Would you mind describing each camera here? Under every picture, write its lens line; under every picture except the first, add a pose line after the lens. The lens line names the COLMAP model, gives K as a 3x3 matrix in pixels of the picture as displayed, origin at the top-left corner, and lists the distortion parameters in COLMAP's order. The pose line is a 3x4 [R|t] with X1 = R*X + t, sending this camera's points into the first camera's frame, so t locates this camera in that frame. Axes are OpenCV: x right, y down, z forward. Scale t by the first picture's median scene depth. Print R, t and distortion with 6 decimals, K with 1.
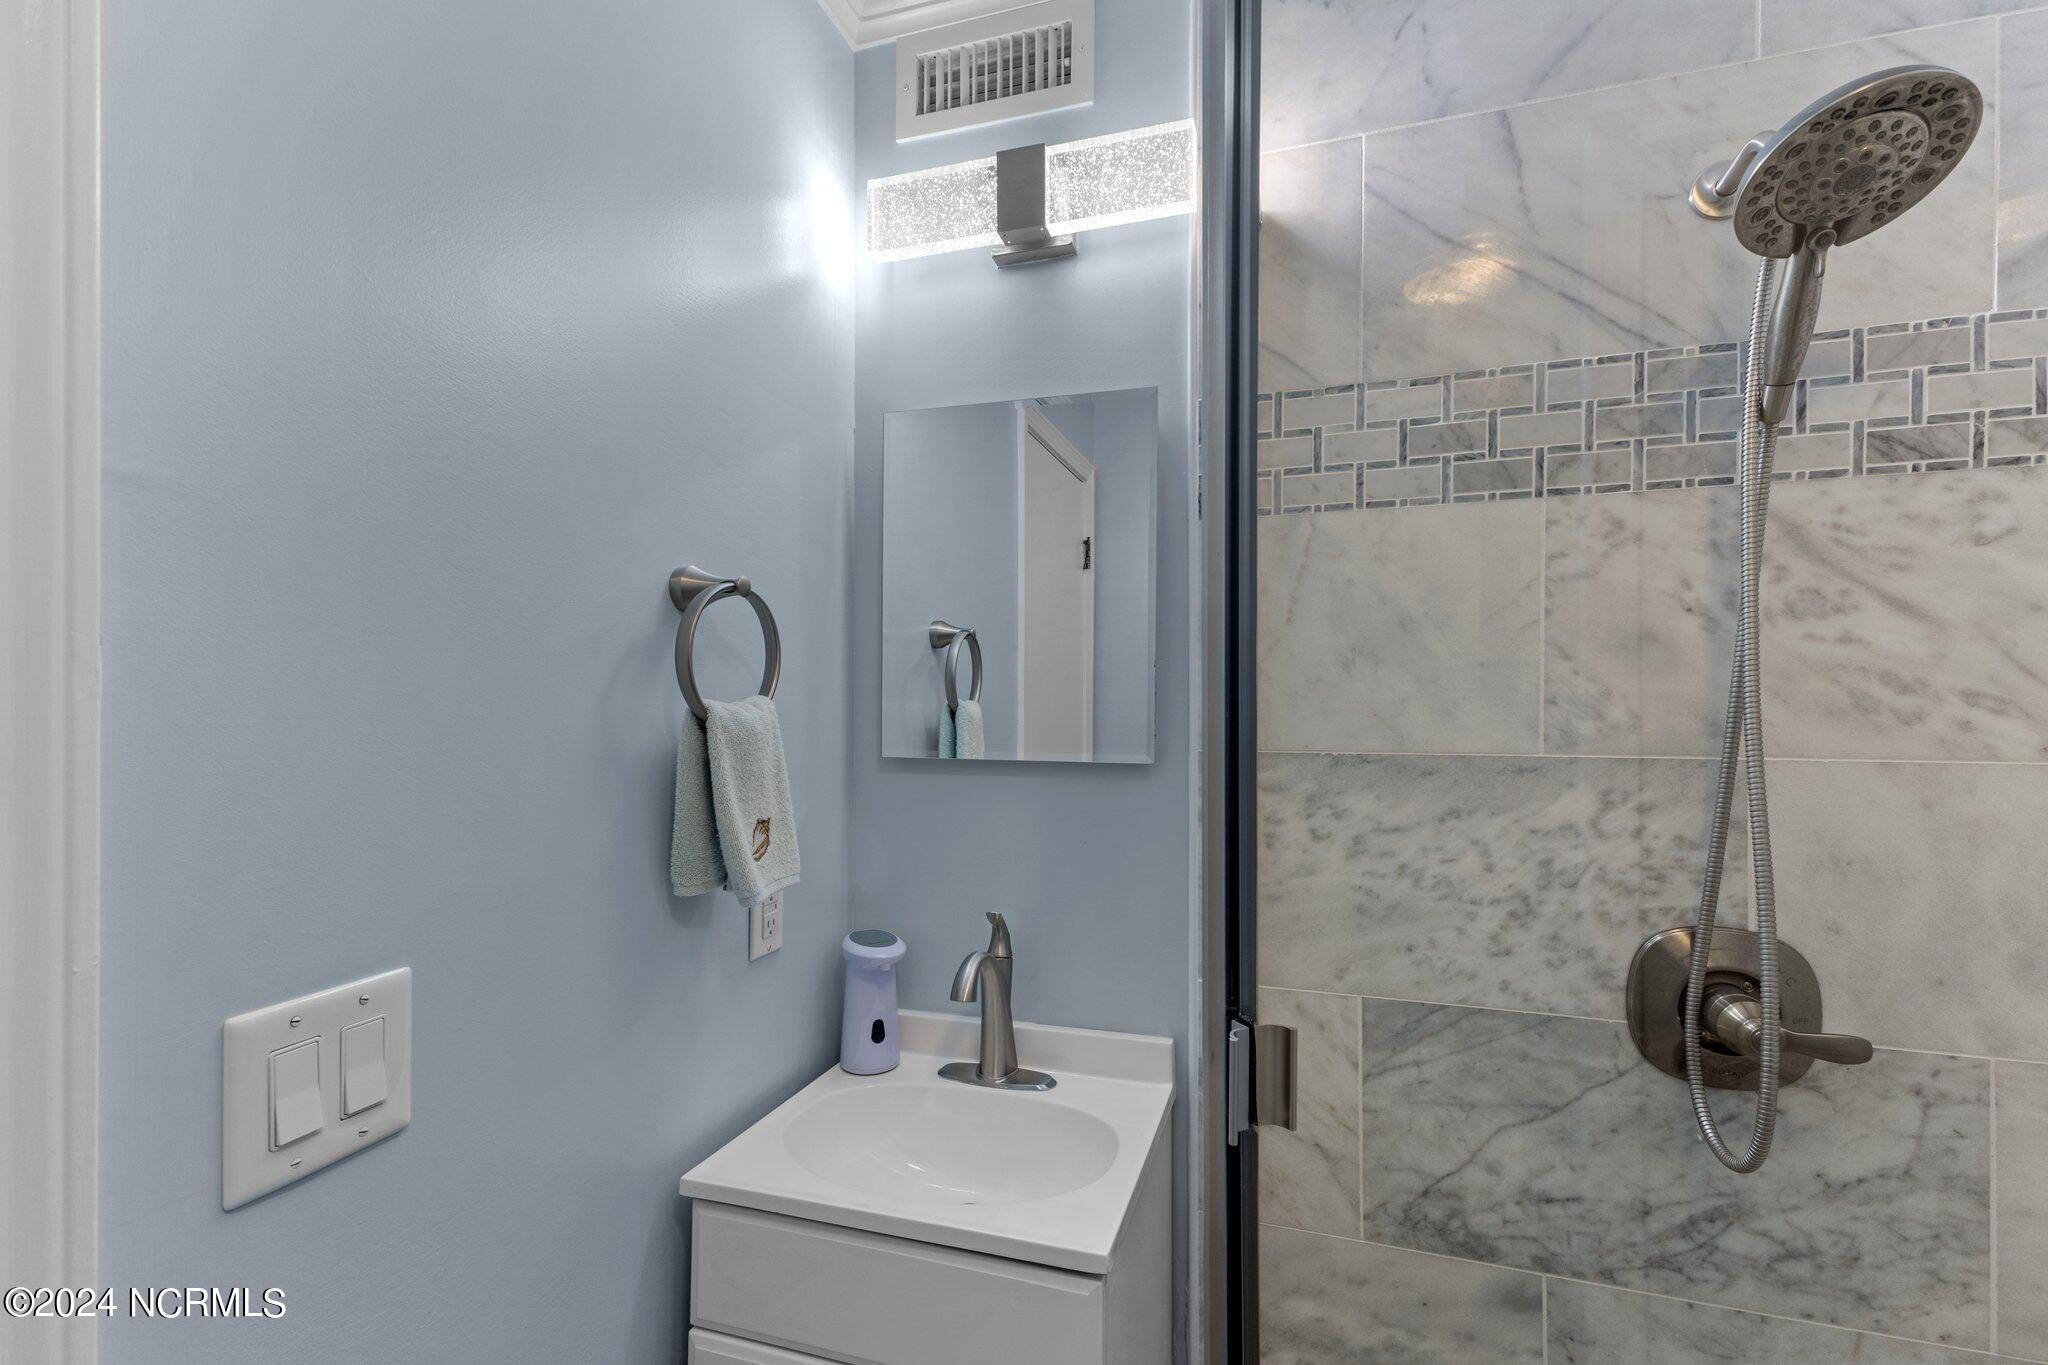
lens RADIAL K [[893.9, 0, 1025.5], [0, 893.9, 671.1], [0, 0, 1]] dist [0.010721, 0.000594]
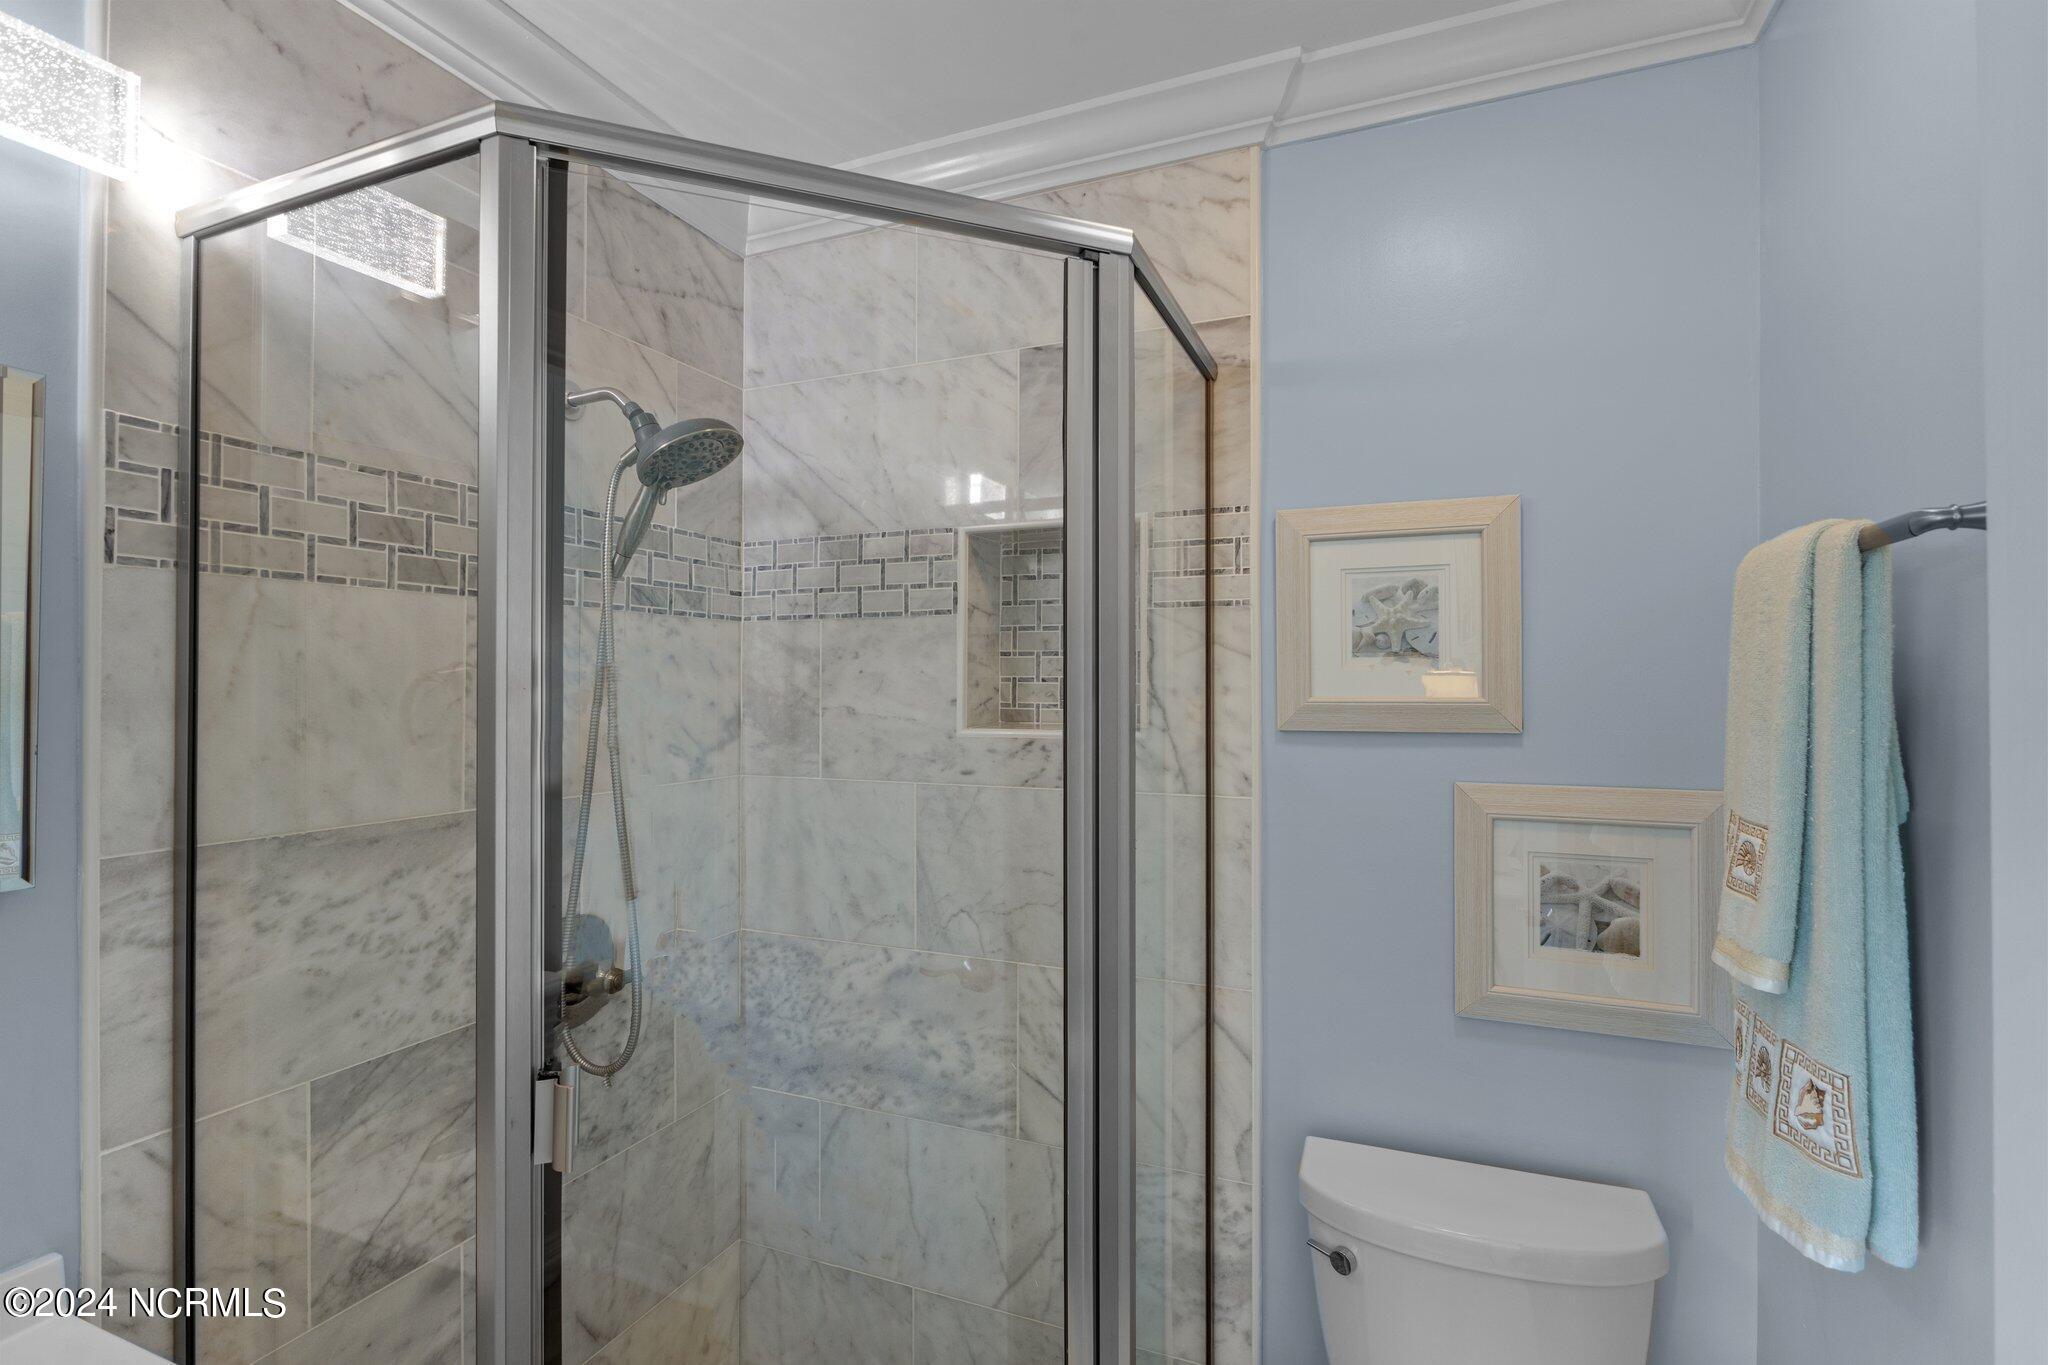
lens RADIAL K [[991.4, 0, 1021.5], [0, 991.4, 686.2], [0, 0, 1]] dist [0.012139, -0.004139]
pose [[0.087289, 0.010102, 0.996132, -0.651933], [-0.000483, 0.999949, -0.010099, -0.057212], [-0.996183, 0.000401, 0.087289, 0.135451]]
